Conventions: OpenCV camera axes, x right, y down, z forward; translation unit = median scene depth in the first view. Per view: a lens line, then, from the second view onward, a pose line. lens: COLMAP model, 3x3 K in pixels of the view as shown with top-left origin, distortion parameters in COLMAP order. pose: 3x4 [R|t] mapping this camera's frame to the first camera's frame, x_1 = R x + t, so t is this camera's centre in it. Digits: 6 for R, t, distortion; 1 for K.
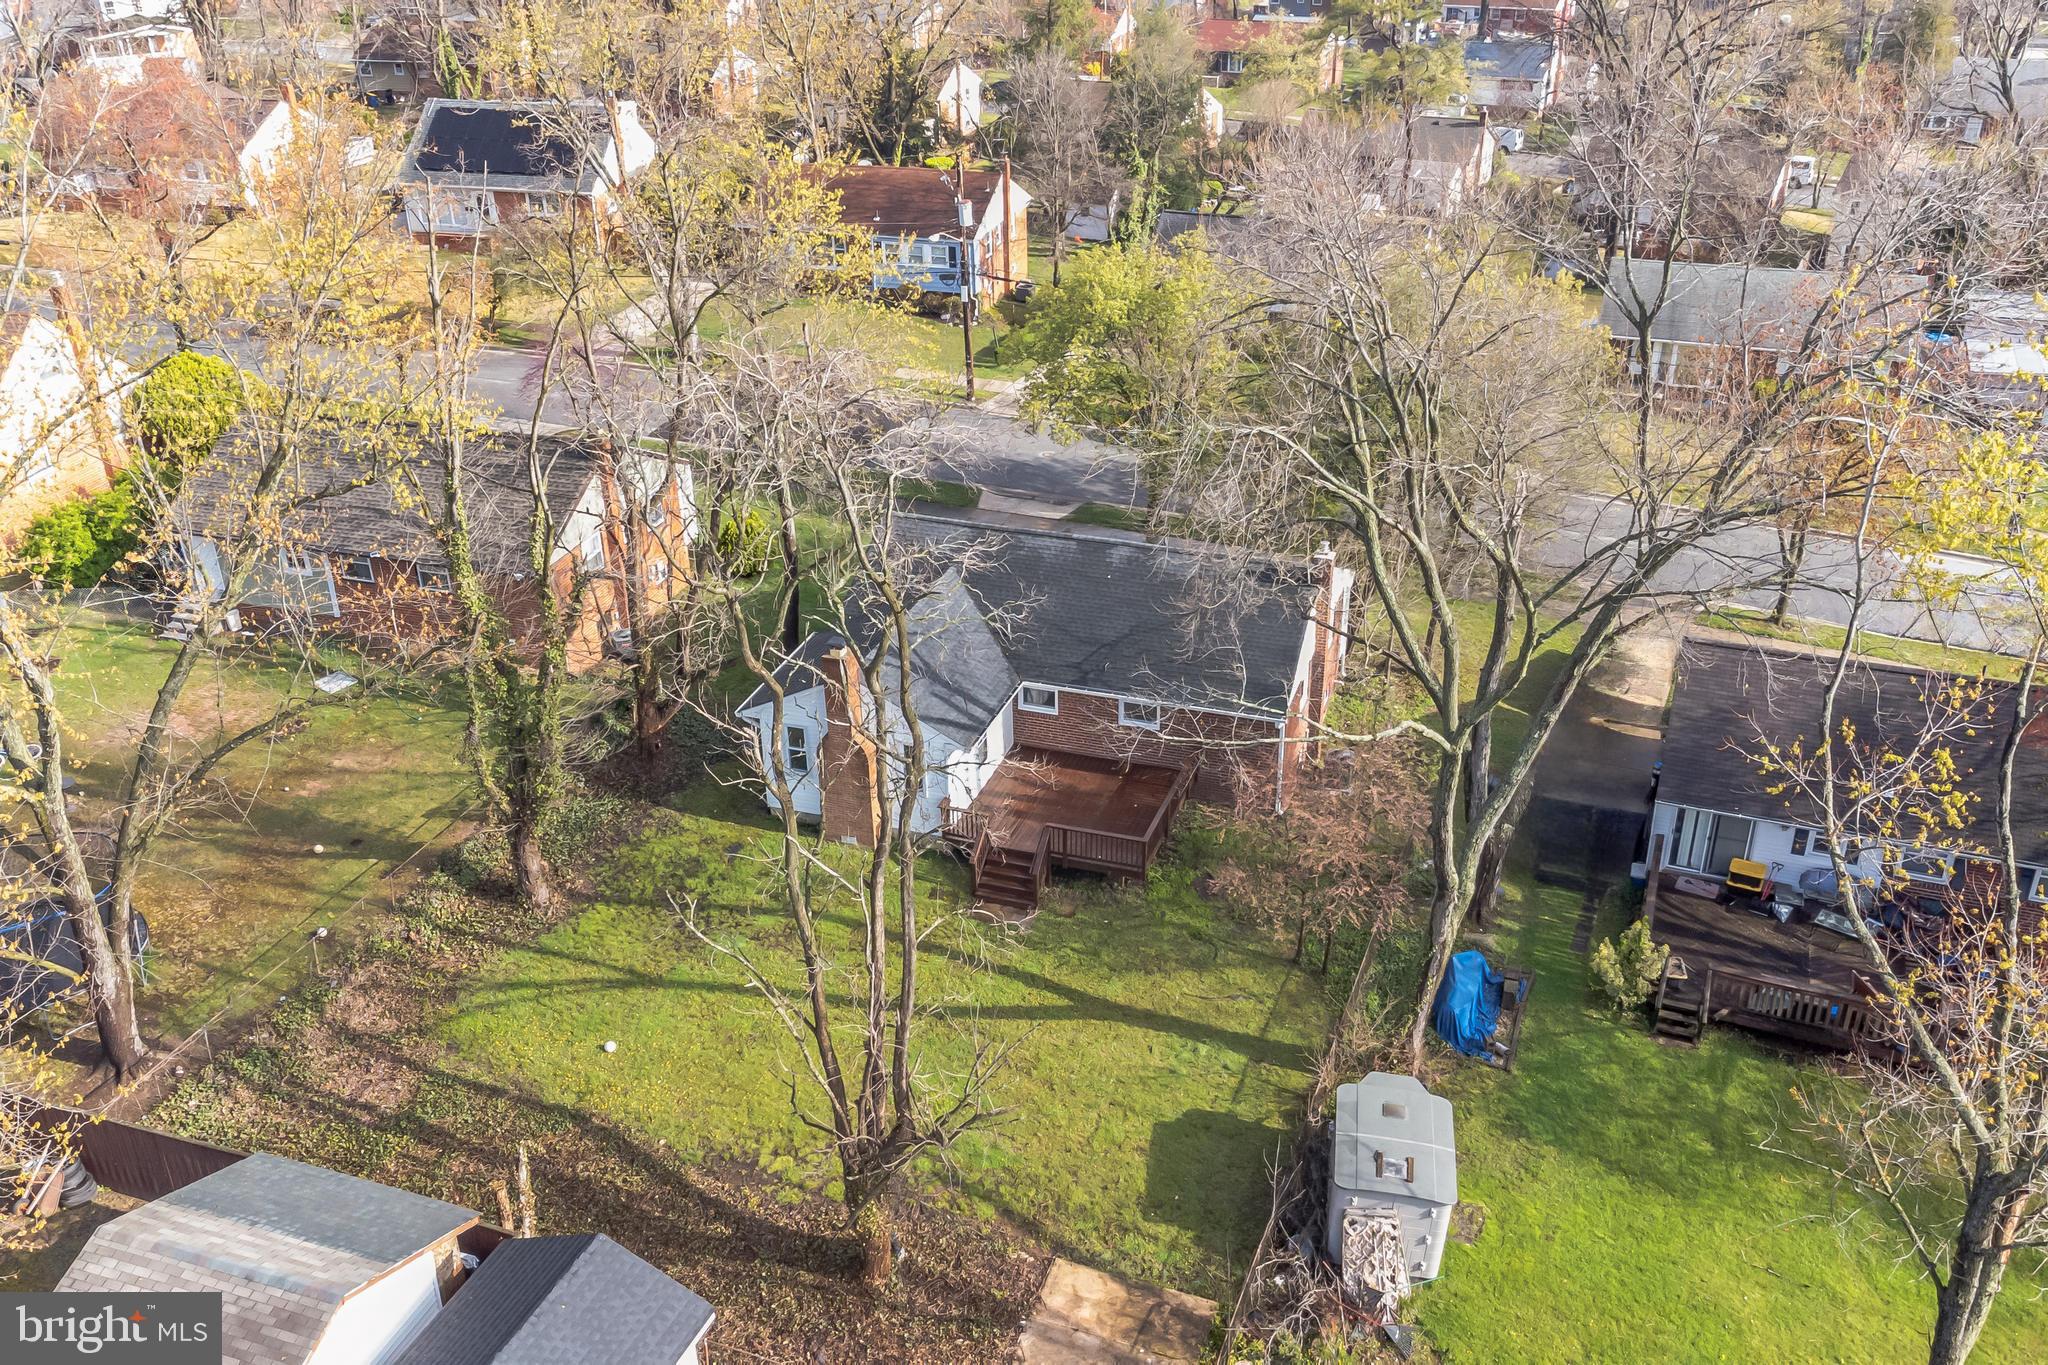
lens RADIAL K [[1796.5, 0, 1024.0], [0, 1796.5, 682.5], [0, 0, 1]] dist [0.001480, 0.082301]
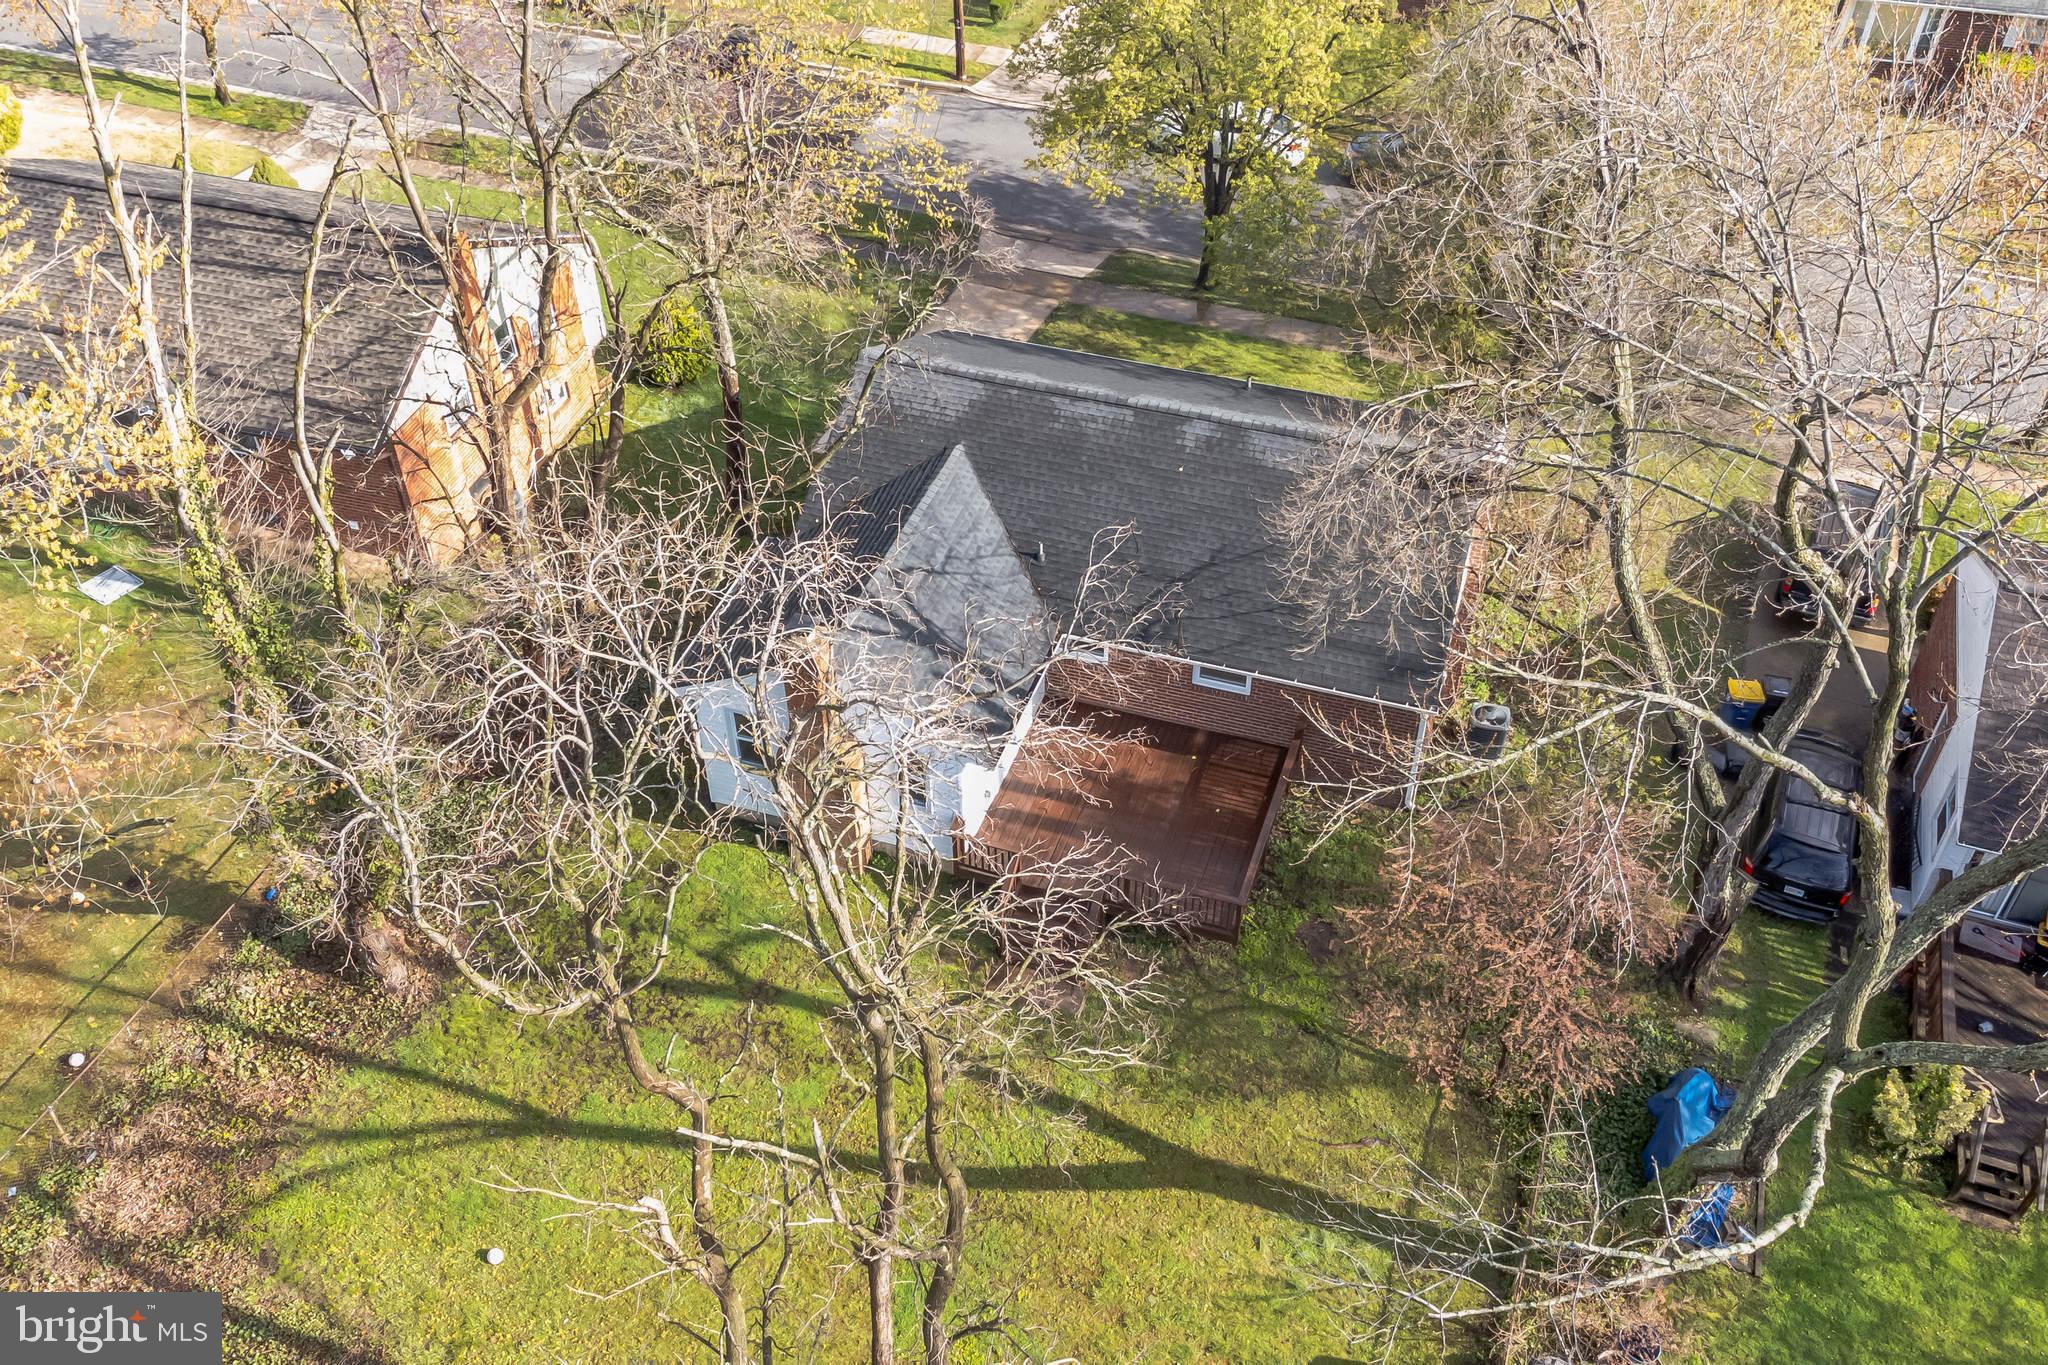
lens RADIAL K [[1796.5, 0, 1024.0], [0, 1796.5, 682.5], [0, 0, 1]] dist [0.001480, 0.082301]
pose [[0.999825, -0.001569, 0.018654, -0.033364], [-0.002962, 0.970675, 0.240376, -0.174213], [-0.018484, -0.240390, 0.970500, 0.341808]]
